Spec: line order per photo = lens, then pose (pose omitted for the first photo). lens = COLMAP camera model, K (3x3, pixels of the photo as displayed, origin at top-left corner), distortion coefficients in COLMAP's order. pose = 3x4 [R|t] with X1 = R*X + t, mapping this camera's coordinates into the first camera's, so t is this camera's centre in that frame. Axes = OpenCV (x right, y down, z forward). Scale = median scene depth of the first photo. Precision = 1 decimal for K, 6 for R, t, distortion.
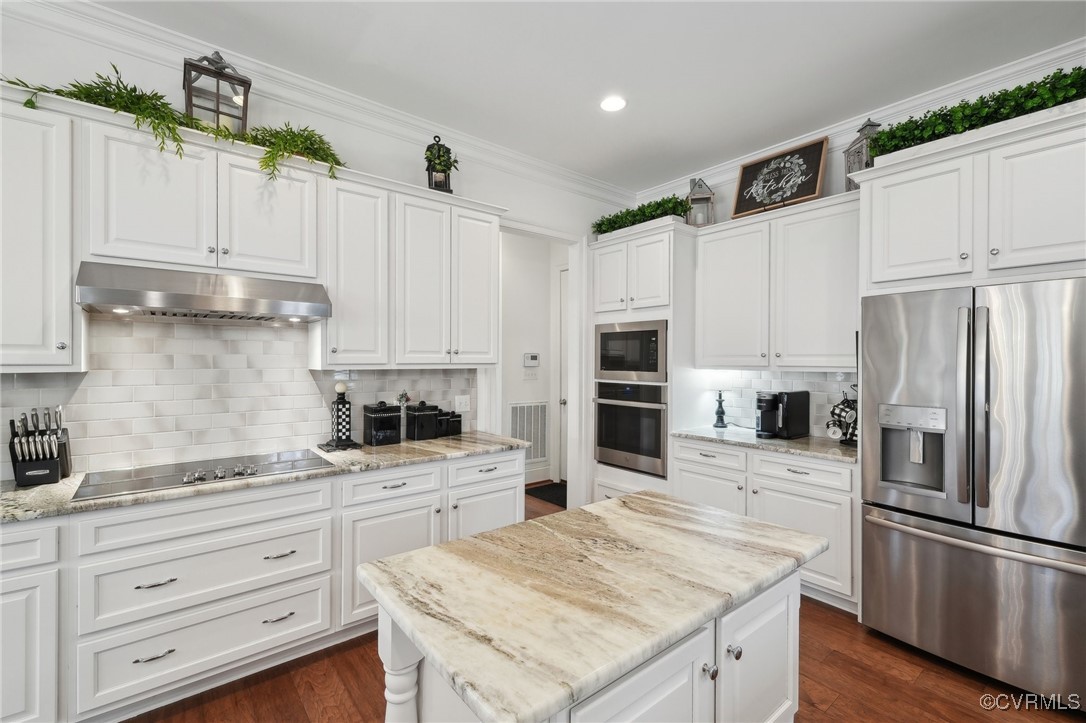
lens RADIAL K [[465.8, 0, 543.0], [0, 465.8, 361.5], [0, 0, 1]] dist [0.001440, -0.000115]
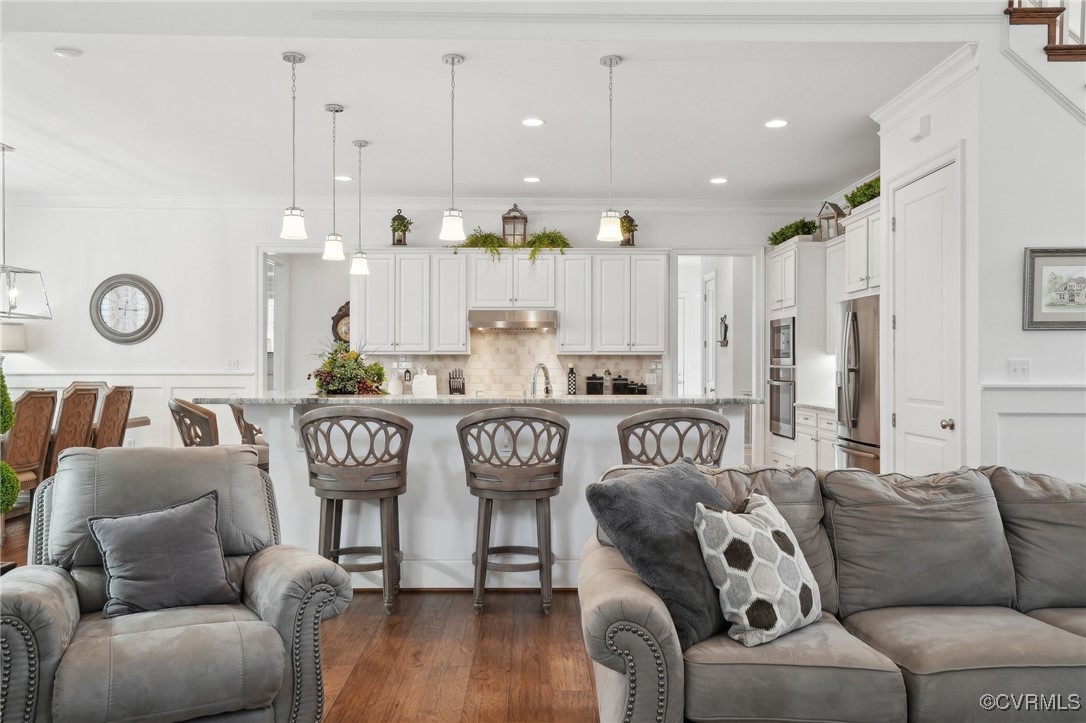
lens RADIAL K [[827.7, 0, 543.0], [0, 827.7, 361.5], [0, 0, 1]] dist [0.019583, 0.006845]
pose [[0.785405, -0.005797, -0.618956, 1.564700], [-0.000242, 0.999953, -0.009672, 0.078309], [0.618983, 0.007746, 0.785366, -1.693507]]
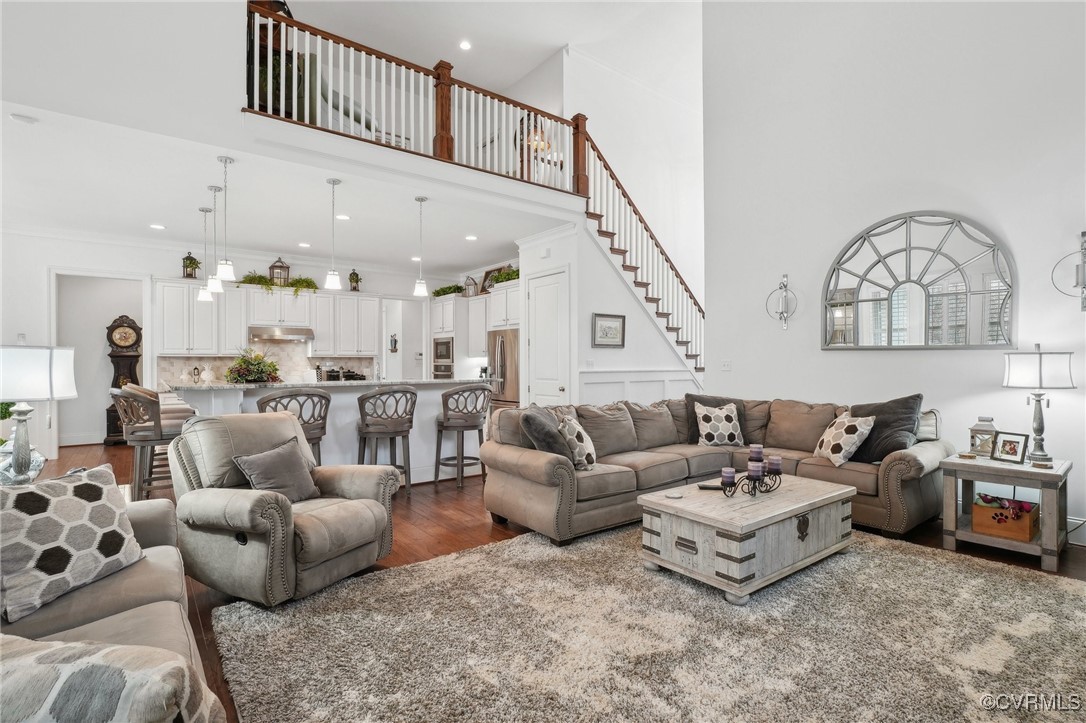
lens RADIAL K [[532.2, 0, 543.0], [0, 532.2, 361.5], [0, 0, 1]] dist [-0.023889, 0.000643]
pose [[0.999657, -0.007100, -0.025189, 1.089680], [0.006920, 0.999950, -0.007224, 0.081686], [0.025239, 0.007047, 0.999657, -2.345682]]
